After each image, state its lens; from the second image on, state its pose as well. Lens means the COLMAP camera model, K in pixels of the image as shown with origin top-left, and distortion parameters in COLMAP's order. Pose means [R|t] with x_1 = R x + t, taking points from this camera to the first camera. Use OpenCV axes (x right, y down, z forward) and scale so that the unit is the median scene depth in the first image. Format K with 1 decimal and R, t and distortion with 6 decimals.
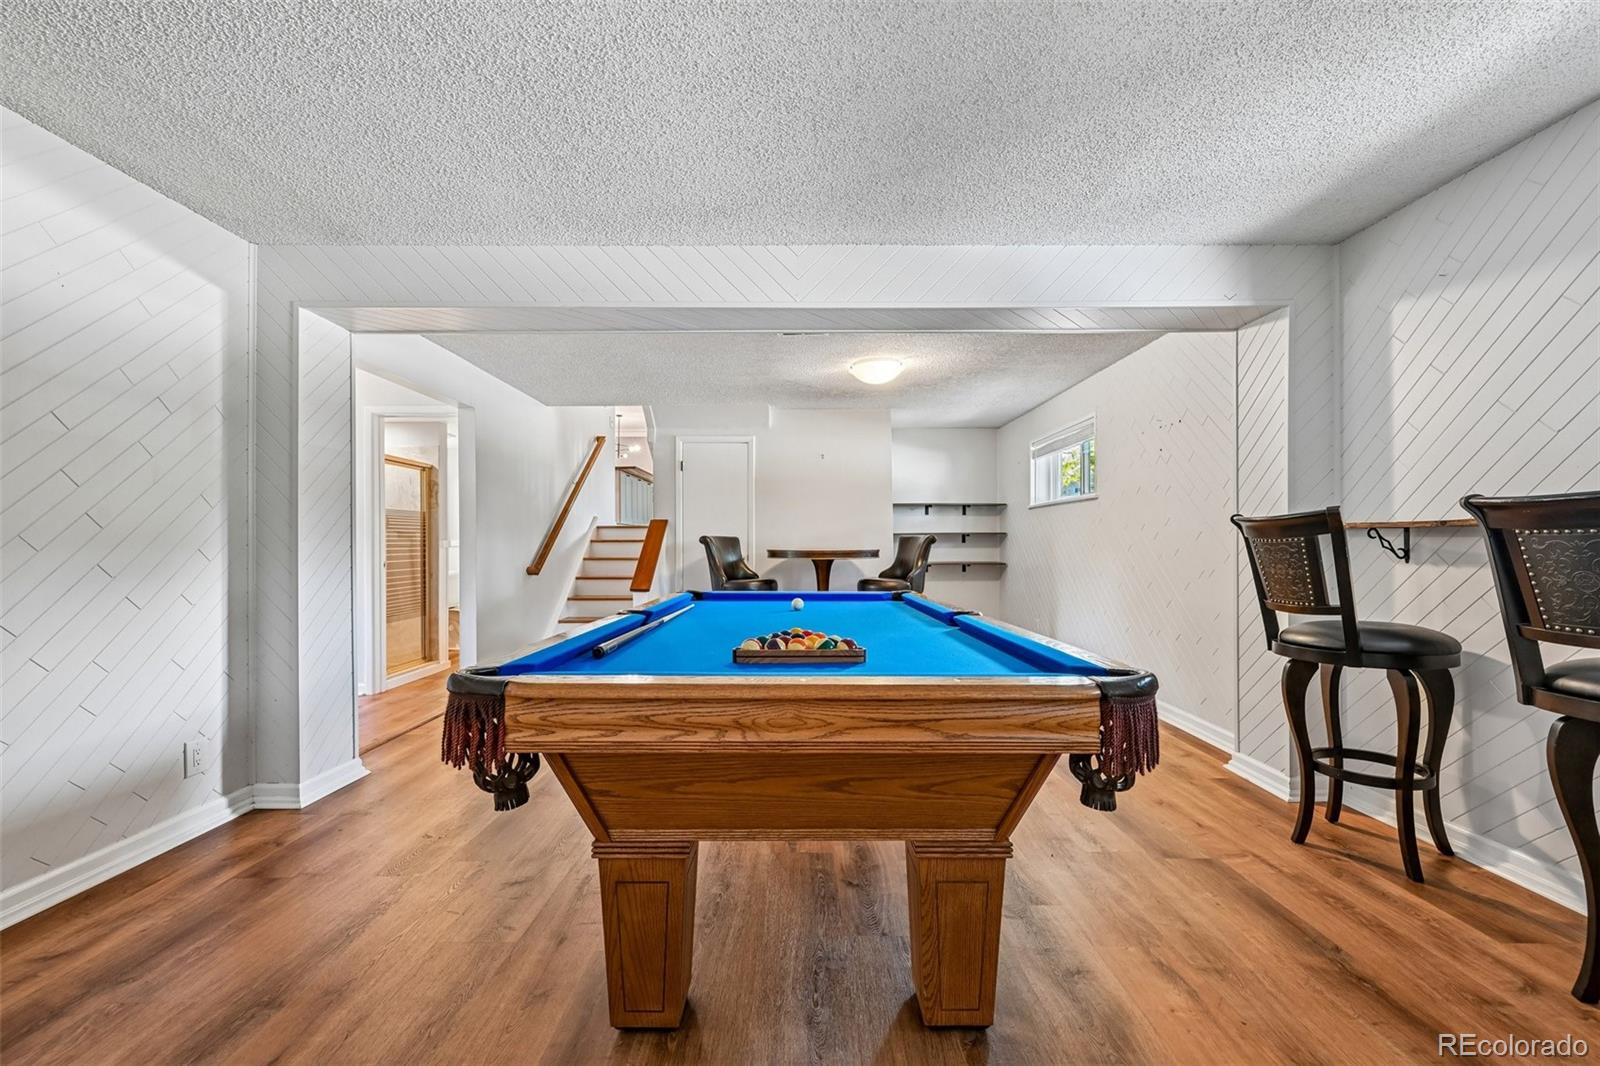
lens RADIAL K [[628.1, 0, 800.6], [0, 628.1, 541.3], [0, 0, 1]] dist [-0.001090, 0.000263]
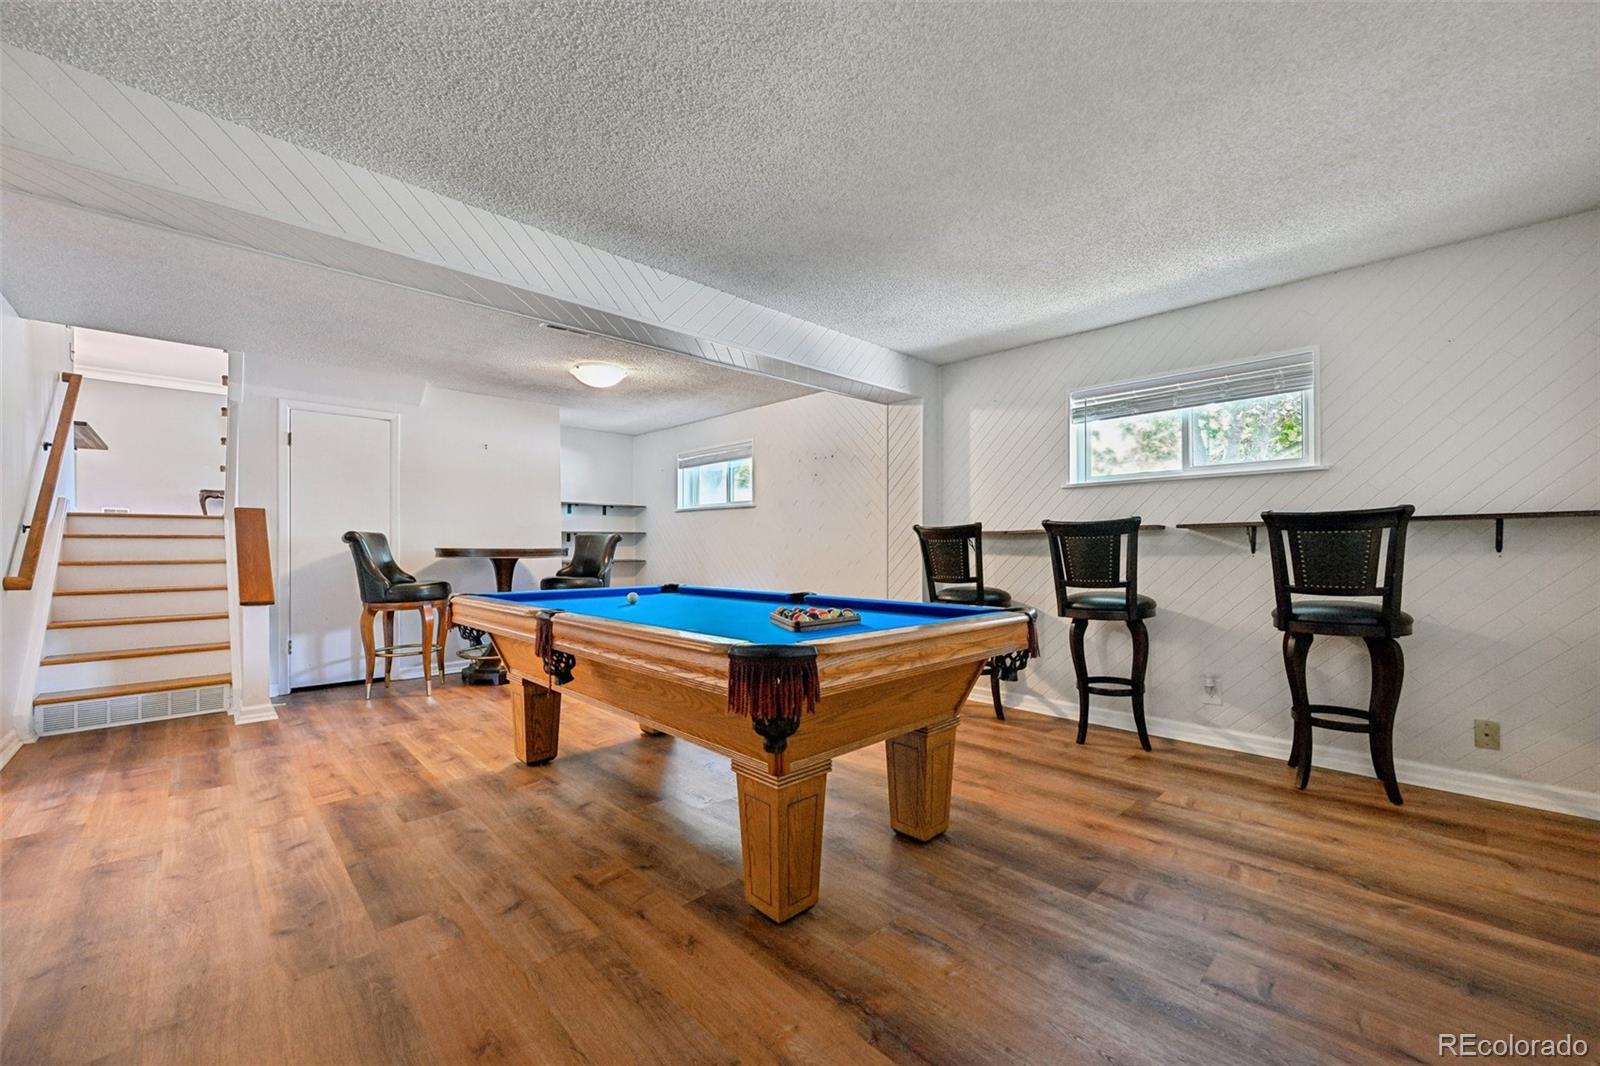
lens RADIAL K [[628.1, 0, 805.3], [0, 628.1, 540.1], [0, 0, 1]] dist [-0.001090, 0.000263]
pose [[0.720905, 0.006793, 0.693001, -0.575236], [-0.005999, 0.999976, -0.003561, 0.004027], [-0.693008, -0.001590, 0.720928, 0.028315]]
